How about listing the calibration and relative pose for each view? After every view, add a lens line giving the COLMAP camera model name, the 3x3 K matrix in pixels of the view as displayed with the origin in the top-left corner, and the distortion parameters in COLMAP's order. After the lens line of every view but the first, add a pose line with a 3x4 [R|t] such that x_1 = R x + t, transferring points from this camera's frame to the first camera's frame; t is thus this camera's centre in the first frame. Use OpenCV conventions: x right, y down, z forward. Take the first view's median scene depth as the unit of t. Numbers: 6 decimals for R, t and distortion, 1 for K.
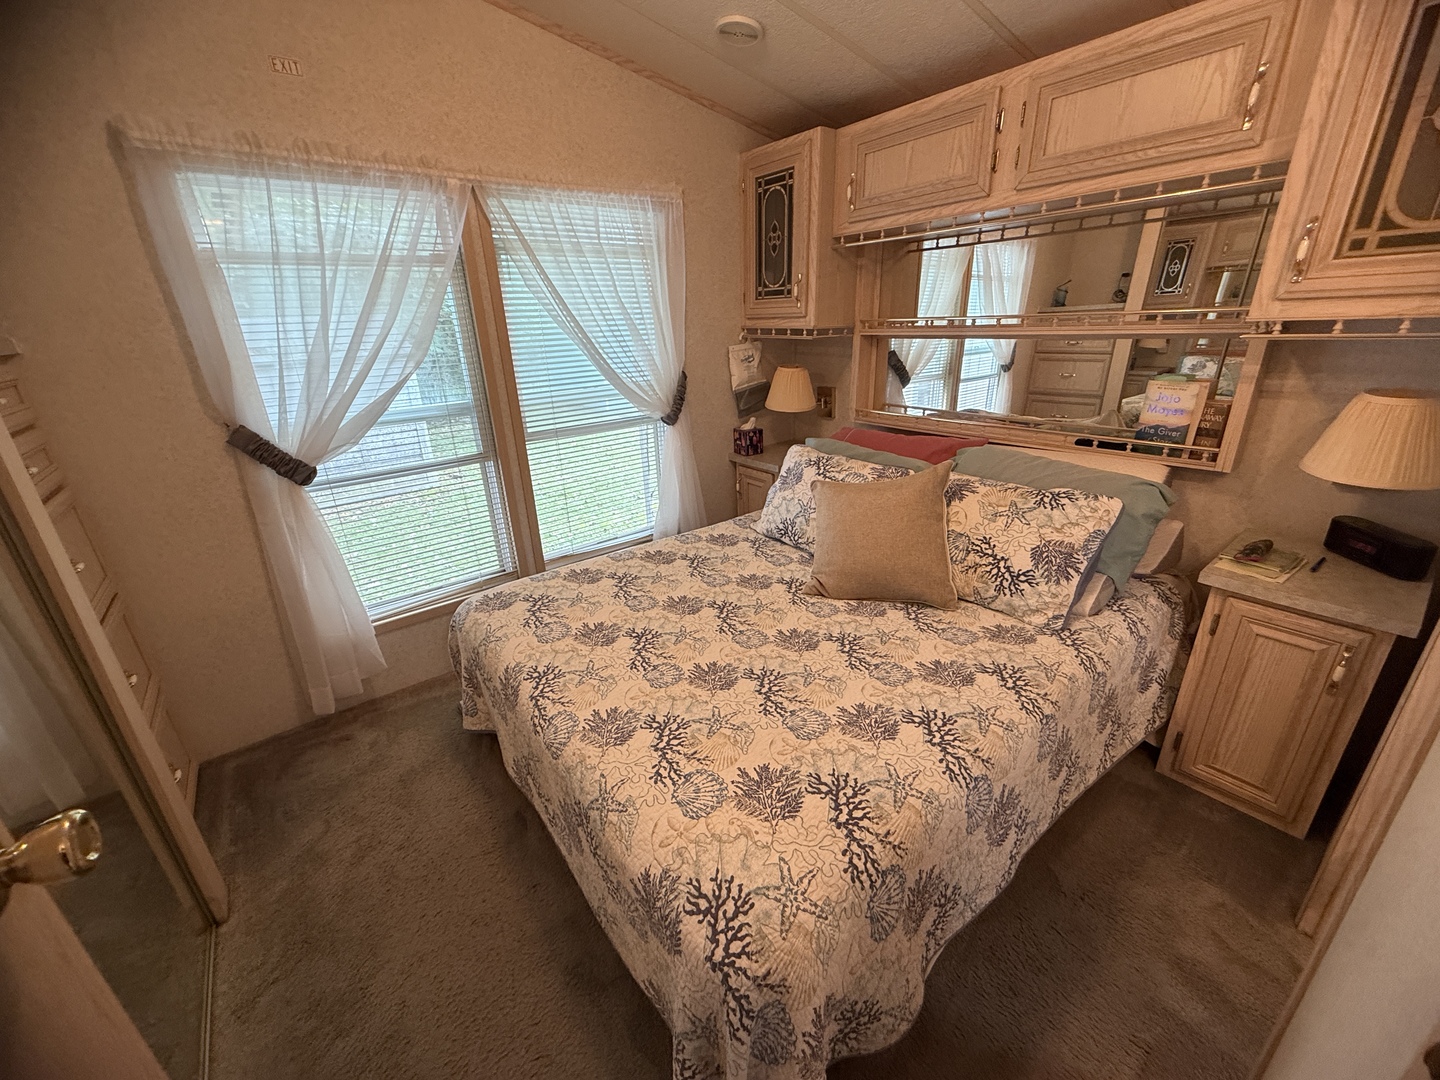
lens RADIAL K [[576.0, 0, 711.2], [0, 576.0, 539.8], [0, 0, 1]] dist [0.000107, 0.000420]
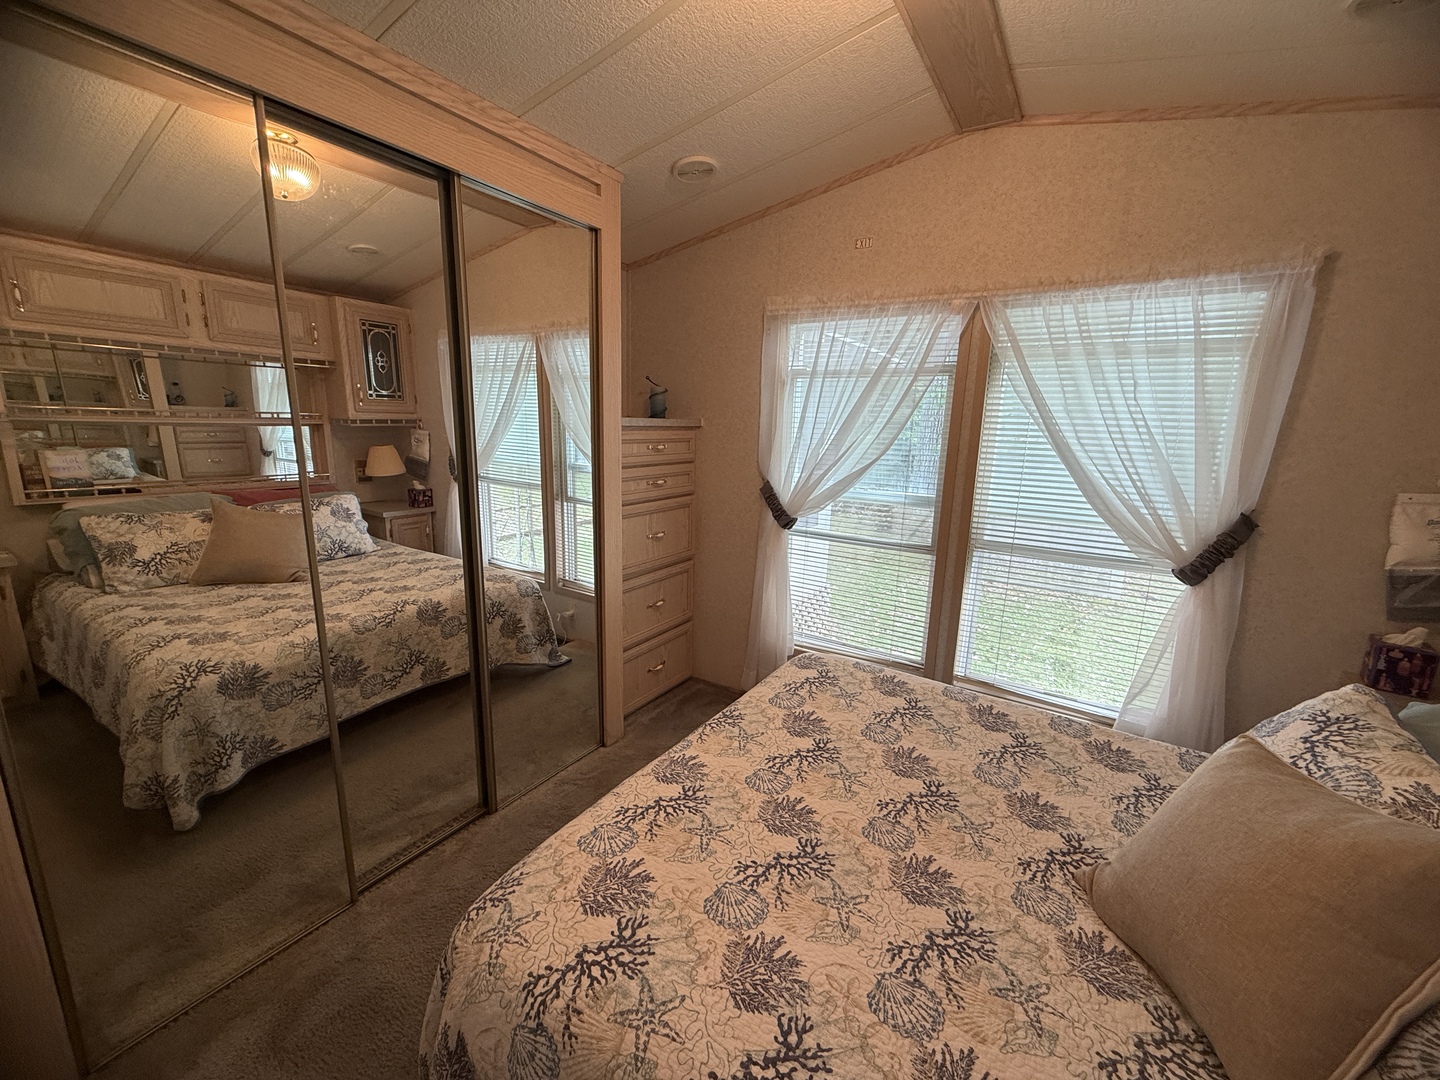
lens RADIAL K [[576.0, 0, 713.9], [0, 576.0, 538.8], [0, 0, 1]] dist [0.000107, 0.000420]
pose [[0.324327, 0.237678, -0.915599, 0.505461], [-0.378127, 0.919800, 0.104827, -0.151627], [0.867082, 0.312214, 0.388189, 0.322703]]
